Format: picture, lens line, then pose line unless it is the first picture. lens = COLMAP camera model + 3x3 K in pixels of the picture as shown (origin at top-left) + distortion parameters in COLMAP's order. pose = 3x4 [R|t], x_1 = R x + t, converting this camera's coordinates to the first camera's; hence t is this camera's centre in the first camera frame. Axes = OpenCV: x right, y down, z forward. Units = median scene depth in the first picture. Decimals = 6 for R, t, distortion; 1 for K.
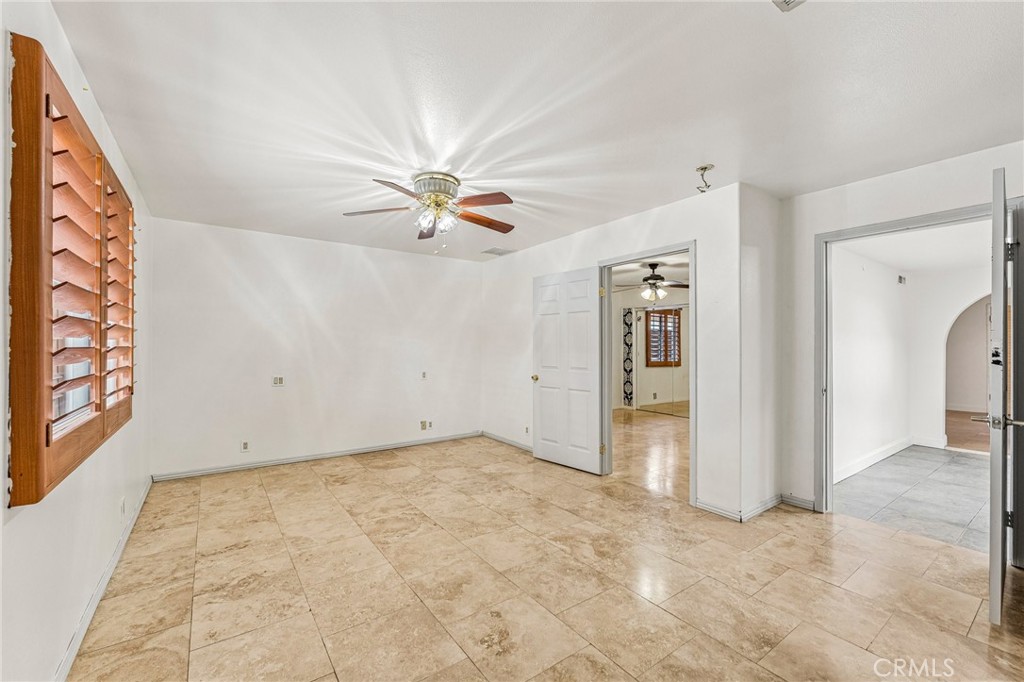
lens RADIAL K [[423.4, 0, 502.7], [0, 423.4, 340.4], [0, 0, 1]] dist [0.008088, -0.000918]
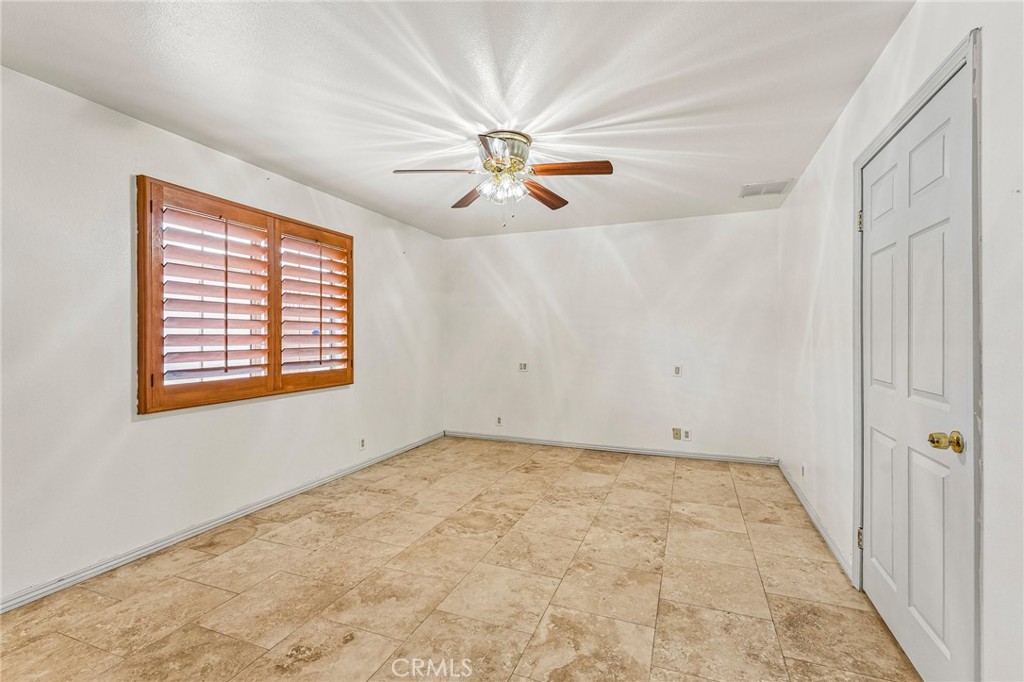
lens RADIAL K [[446.8, 0, 511.3], [0, 446.8, 333.9], [0, 0, 1]] dist [0.018333, -0.000975]
pose [[0.553555, -0.007602, -0.832778, 0.631029], [0.014627, 0.999893, 0.000595, 0.016280], [0.832684, -0.012511, 0.553607, 0.515831]]
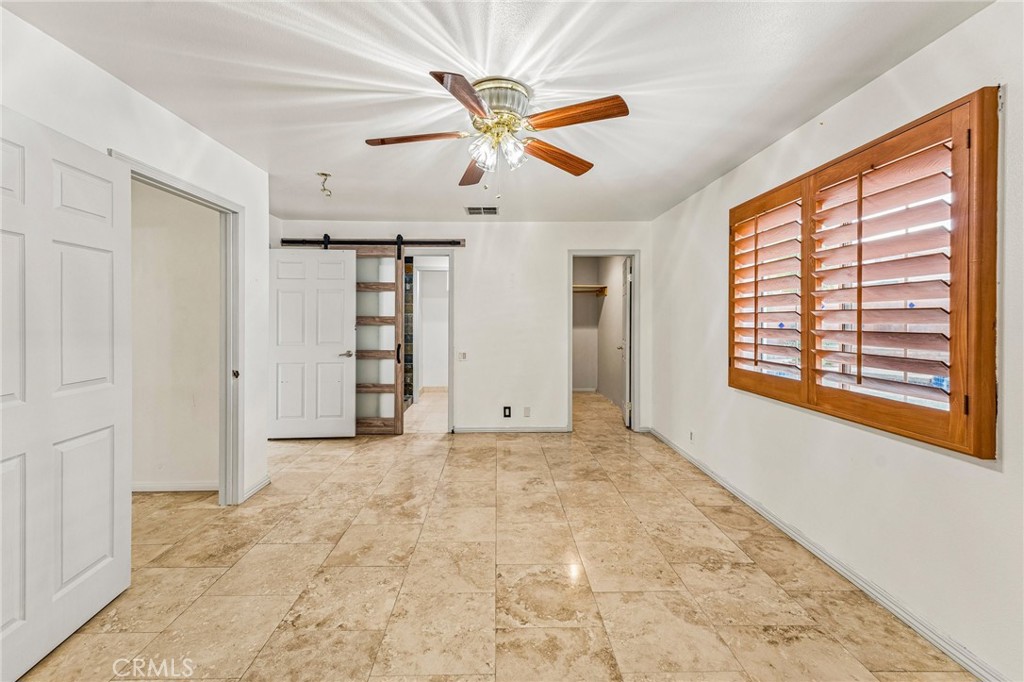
lens RADIAL K [[423.4, 0, 492.1], [0, 423.4, 316.8], [0, 0, 1]] dist [0.008088, -0.000918]
pose [[-0.817683, 0.000070, 0.575669, -0.570824], [-0.010219, 0.999841, -0.014637, 0.002395], [-0.575578, -0.017851, -0.817552, 1.618369]]
